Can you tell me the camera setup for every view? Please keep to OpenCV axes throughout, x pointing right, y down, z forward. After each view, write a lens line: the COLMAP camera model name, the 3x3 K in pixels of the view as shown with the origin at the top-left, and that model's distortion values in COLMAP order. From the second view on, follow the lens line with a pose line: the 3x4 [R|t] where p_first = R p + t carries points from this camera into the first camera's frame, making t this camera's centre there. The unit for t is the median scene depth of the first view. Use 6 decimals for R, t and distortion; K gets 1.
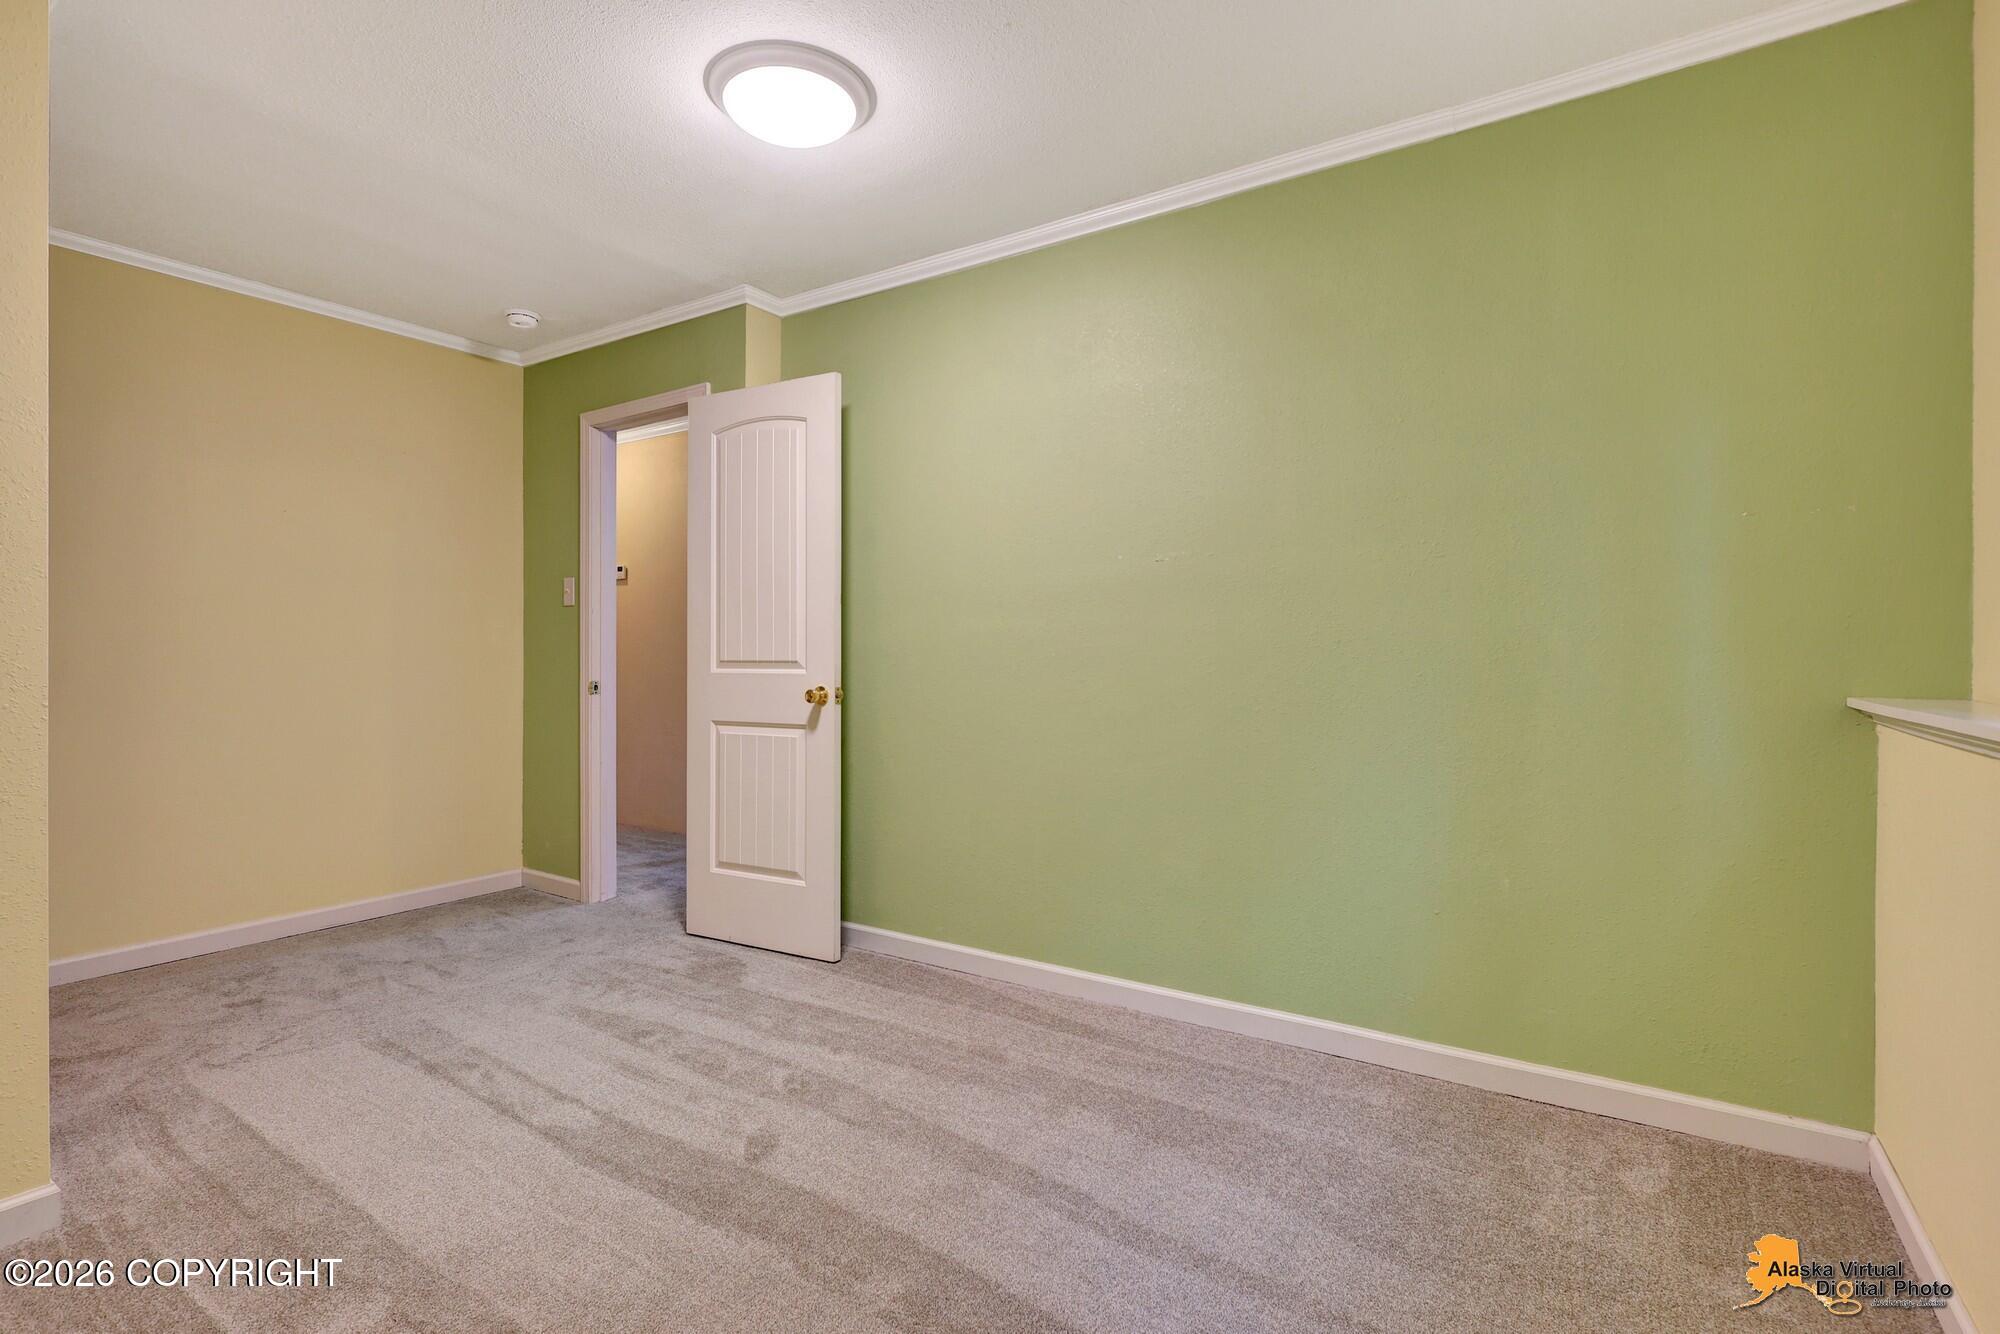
lens RADIAL K [[949.0, 0, 990.7], [0, 949.0, 659.3], [0, 0, 1]] dist [-0.003422, 0.003627]
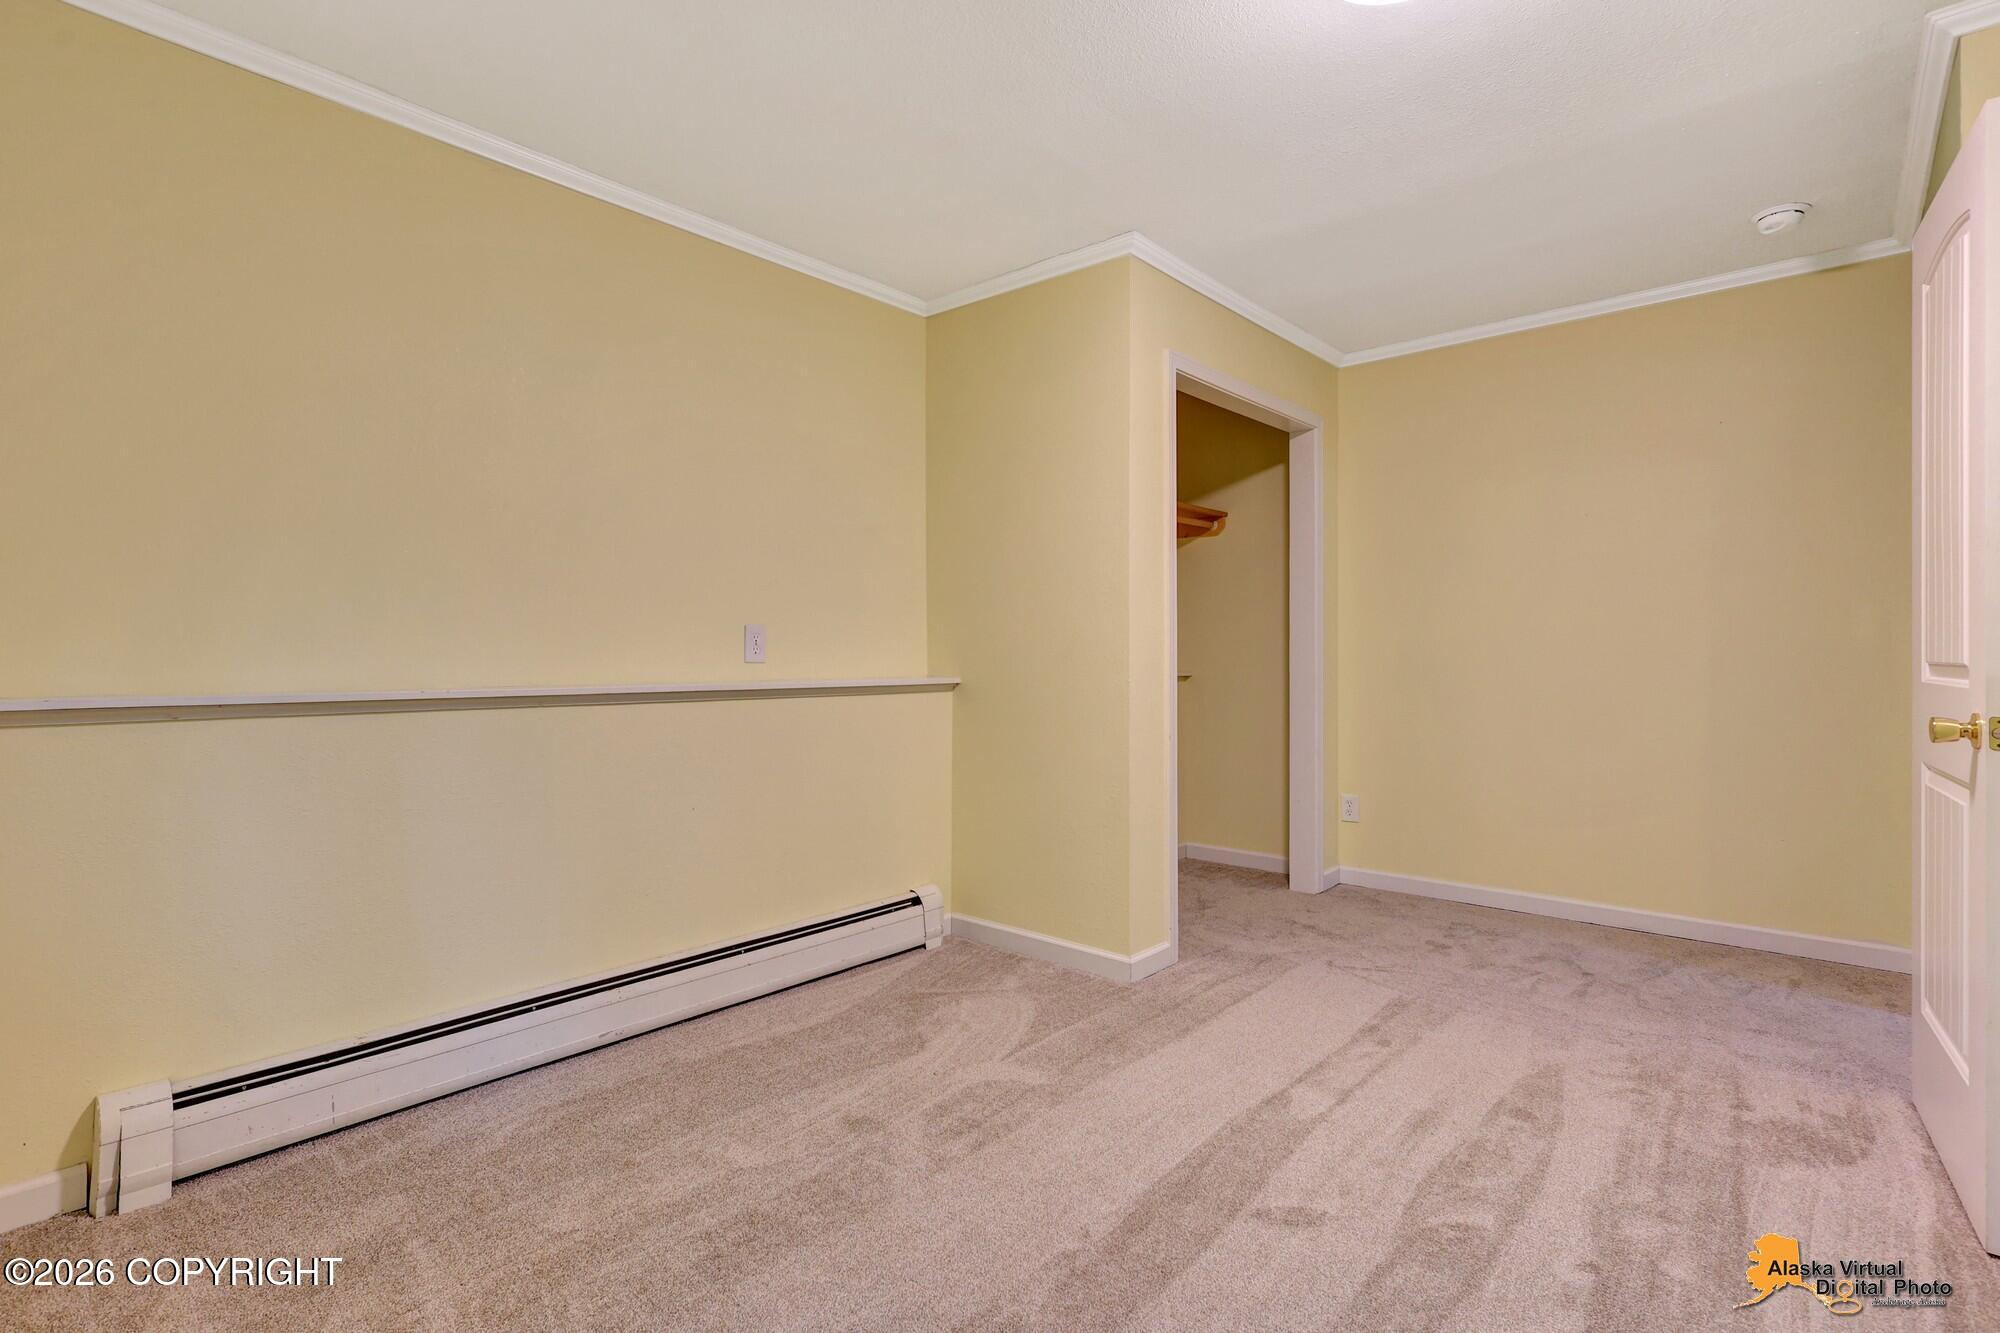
lens RADIAL K [[949.0, 0, 988.2], [0, 949.0, 658.1], [0, 0, 1]] dist [-0.003422, 0.003627]
pose [[-0.128715, 0.007187, -0.991656, 0.484934], [-0.007163, 0.999941, 0.008177, -0.002083], [0.991656, 0.008156, -0.128656, 0.623378]]
